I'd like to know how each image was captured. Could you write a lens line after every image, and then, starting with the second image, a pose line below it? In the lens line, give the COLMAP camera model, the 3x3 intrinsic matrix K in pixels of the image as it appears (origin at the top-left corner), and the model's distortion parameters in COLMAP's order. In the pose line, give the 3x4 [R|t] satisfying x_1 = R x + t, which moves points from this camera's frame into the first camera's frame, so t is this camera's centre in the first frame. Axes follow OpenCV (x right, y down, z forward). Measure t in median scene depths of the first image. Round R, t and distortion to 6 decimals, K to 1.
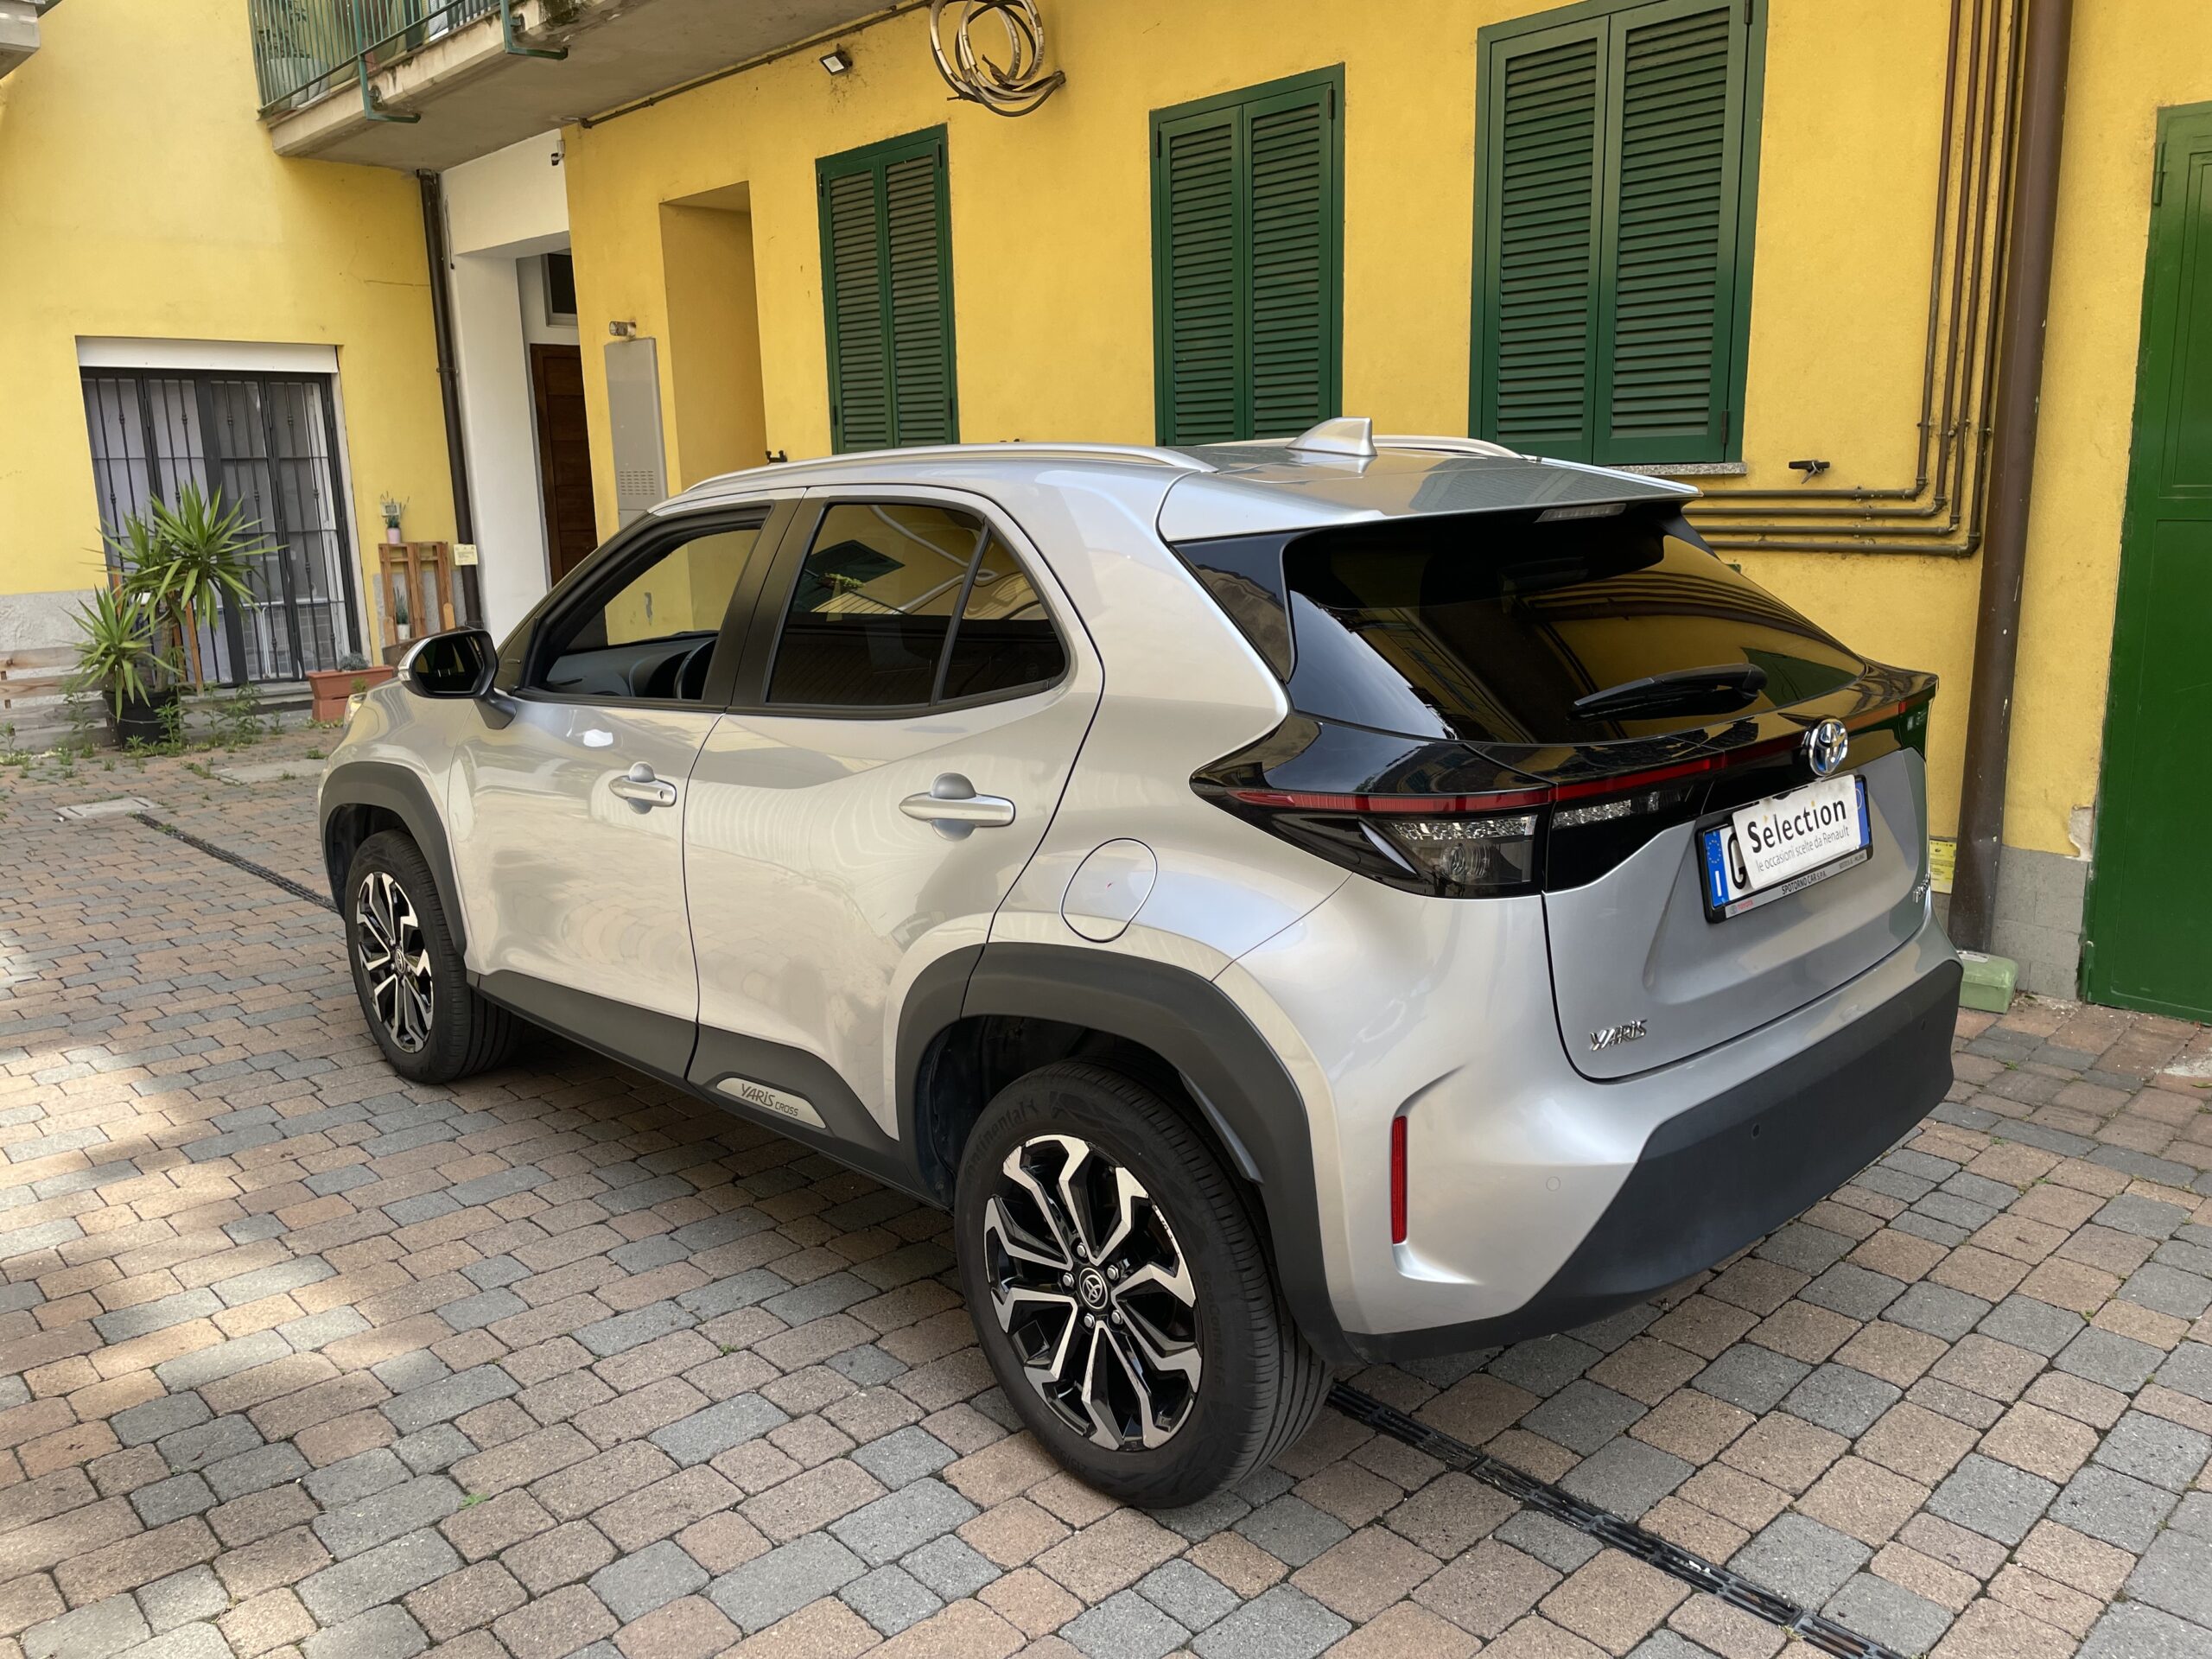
lens RADIAL K [[1674.7, 0, 1067.6], [0, 1674.7, 778.8], [0, 0, 1]] dist [0.086294, -0.107196]
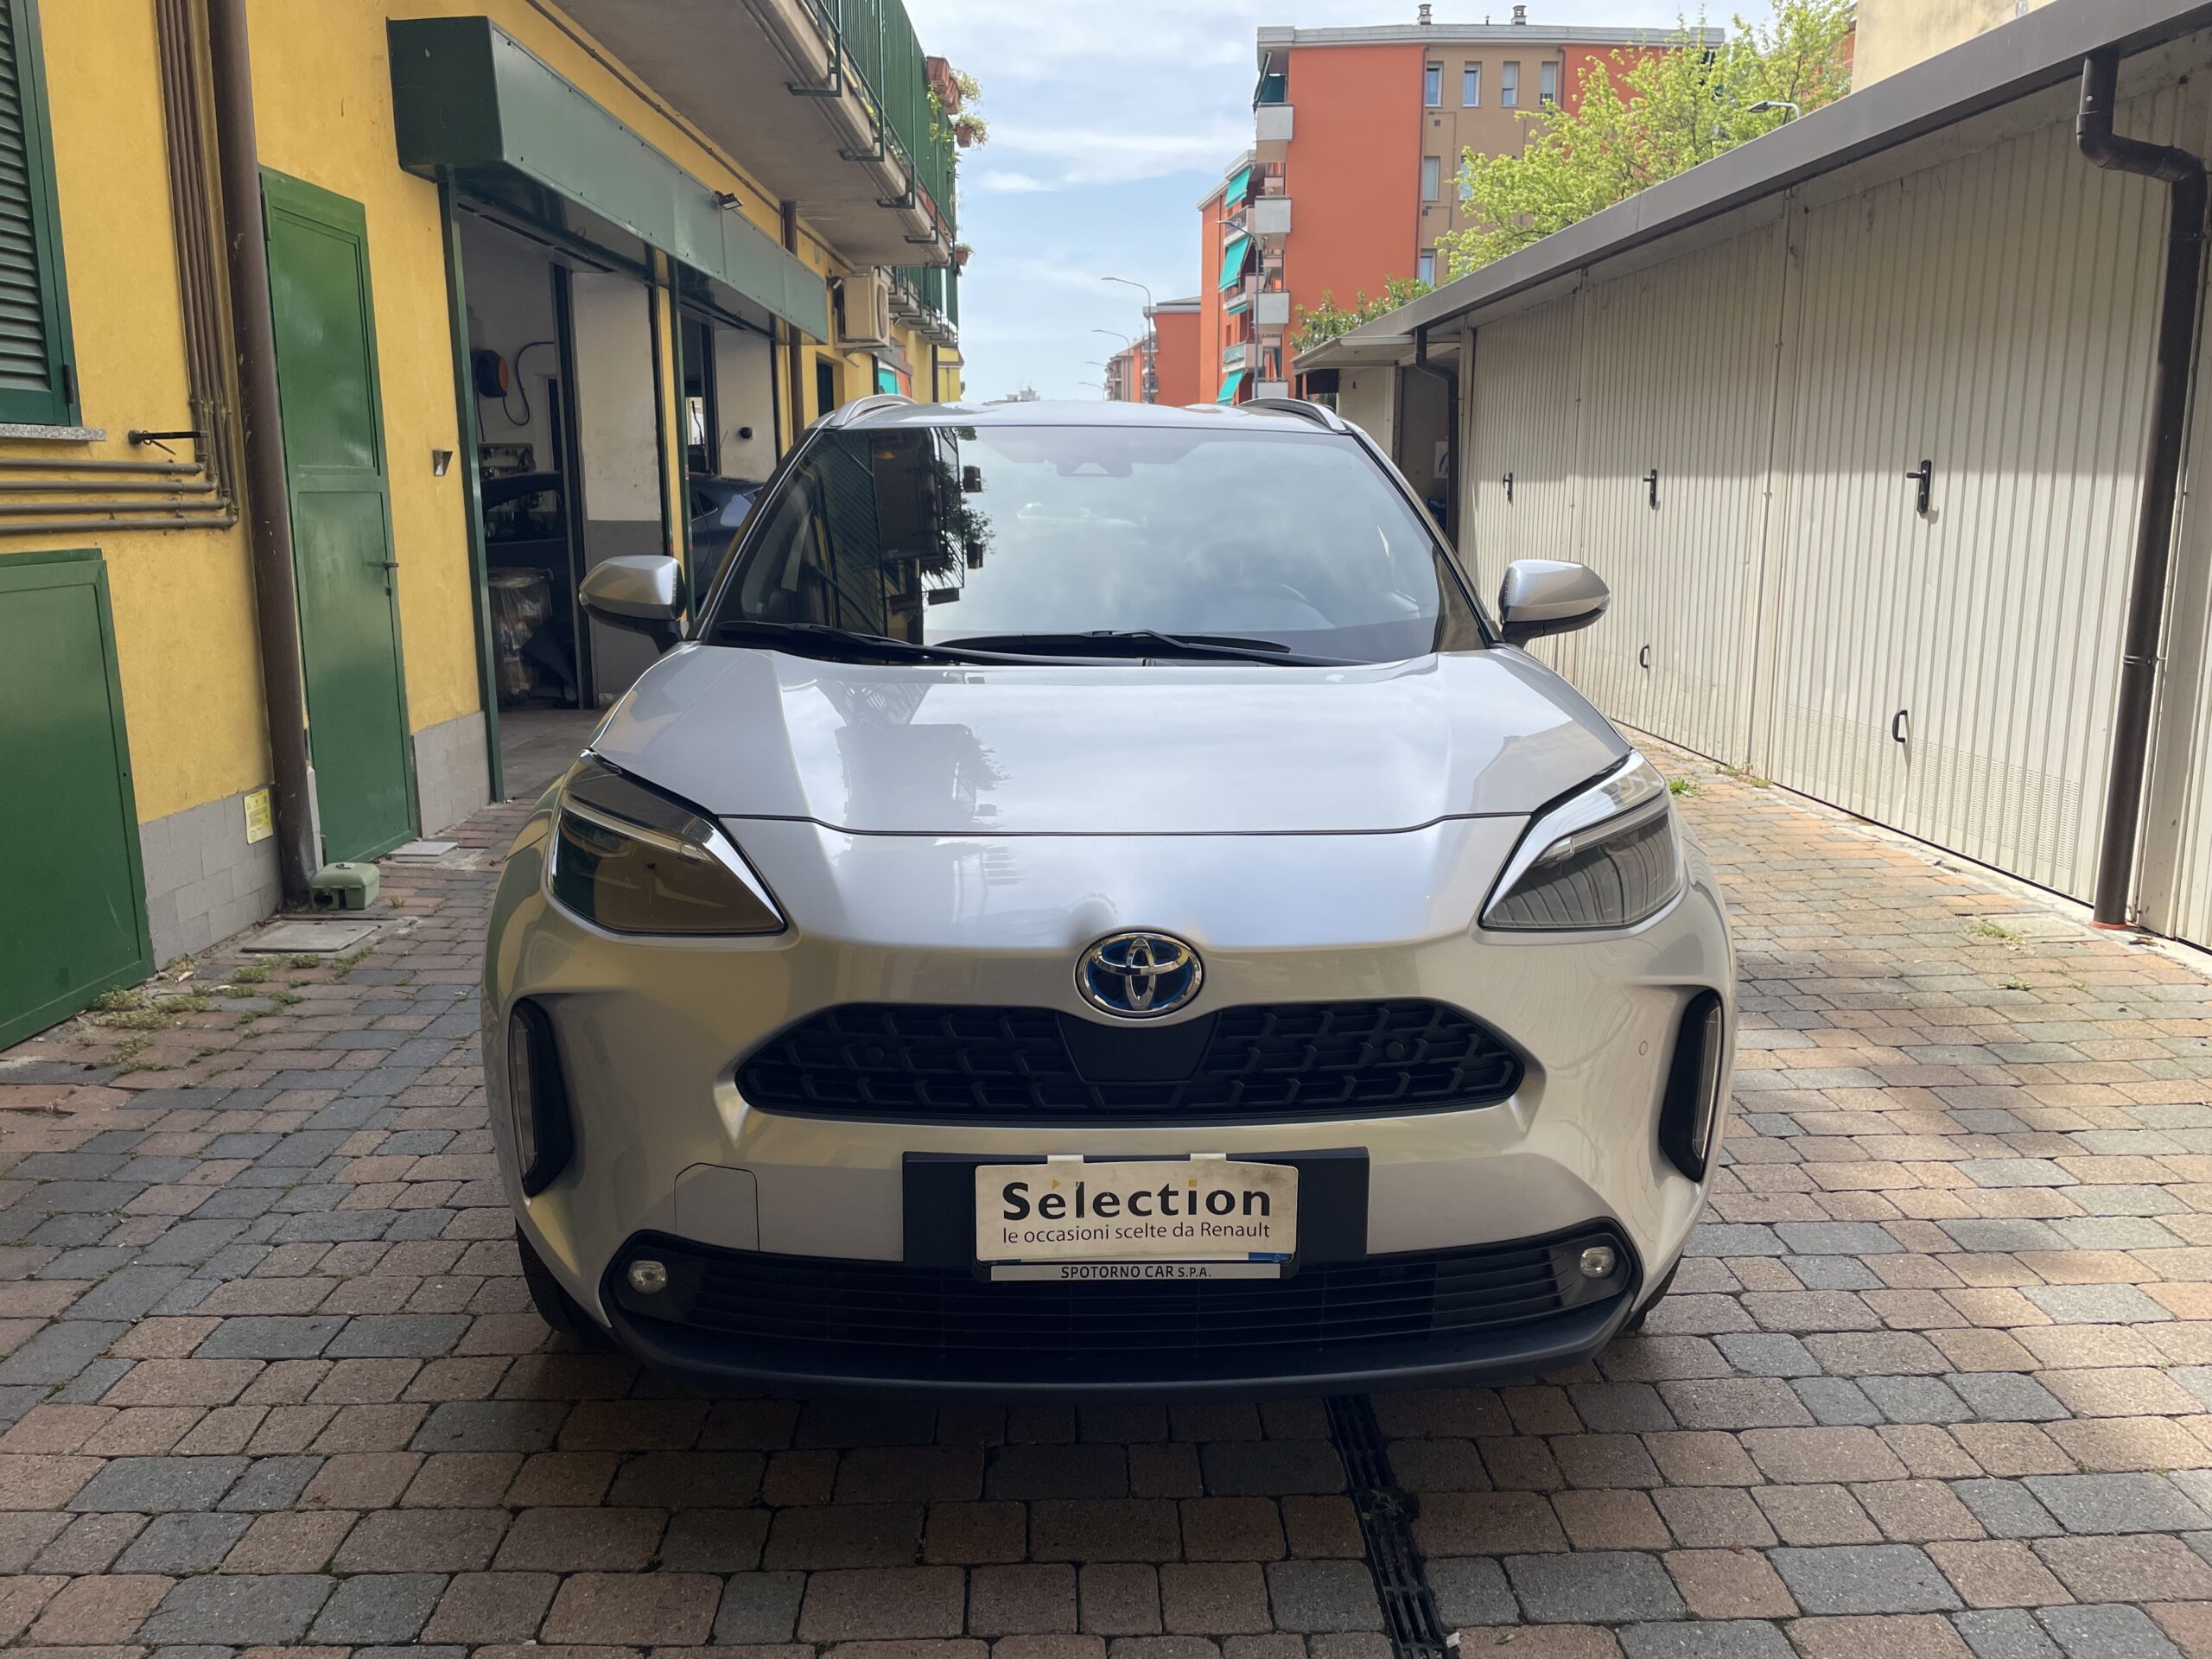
lens RADIAL K [[1674.7, 0, 1110.2], [0, 1674.7, 800.1], [0, 0, 1]] dist [0.086294, -0.107196]
pose [[-0.762234, -0.090263, 0.640977, -0.592517], [0.140744, 0.943429, 0.300223, -0.204646], [-0.631815, 0.319054, -0.706410, 1.406899]]
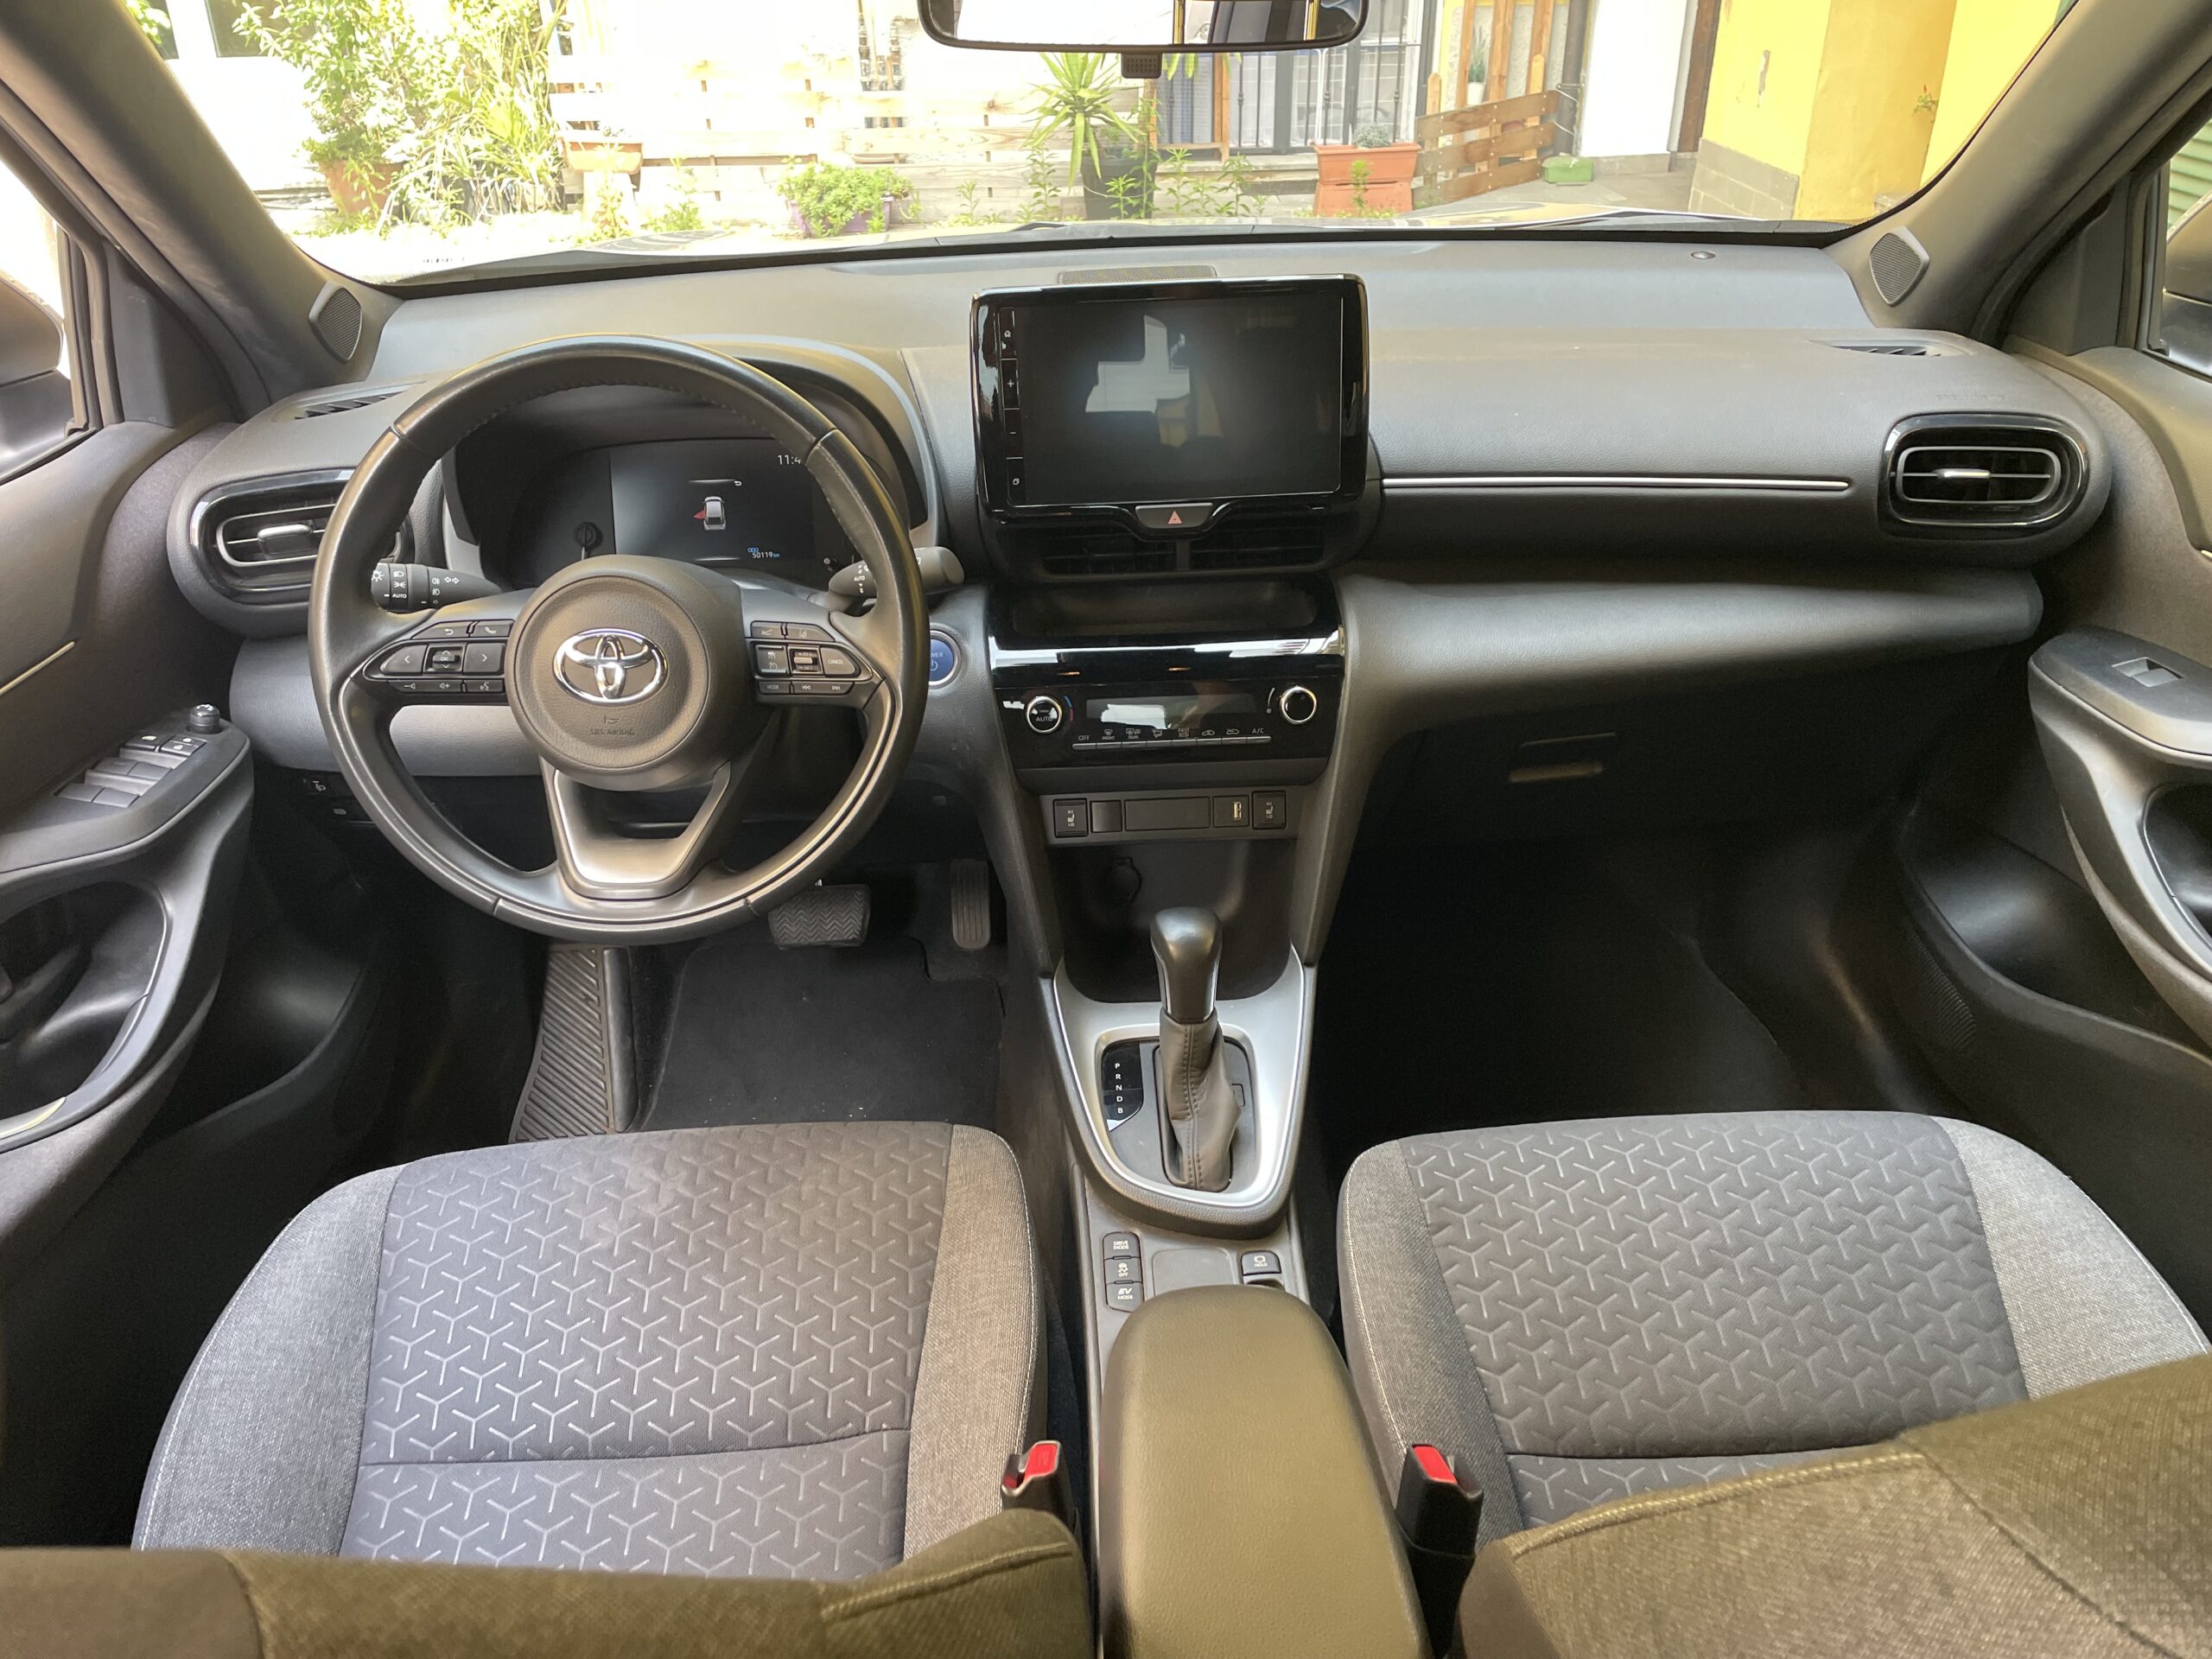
lens RADIAL K [[1674.7, 0, 1109.3], [0, 1674.7, 809.9], [0, 0, 1]] dist [0.086294, -0.107196]
pose [[0.767044, 0.312848, -0.560151, 0.007862], [-0.121684, 0.928151, 0.351751, -0.094072], [0.629949, -0.201648, 0.750001, 0.689089]]
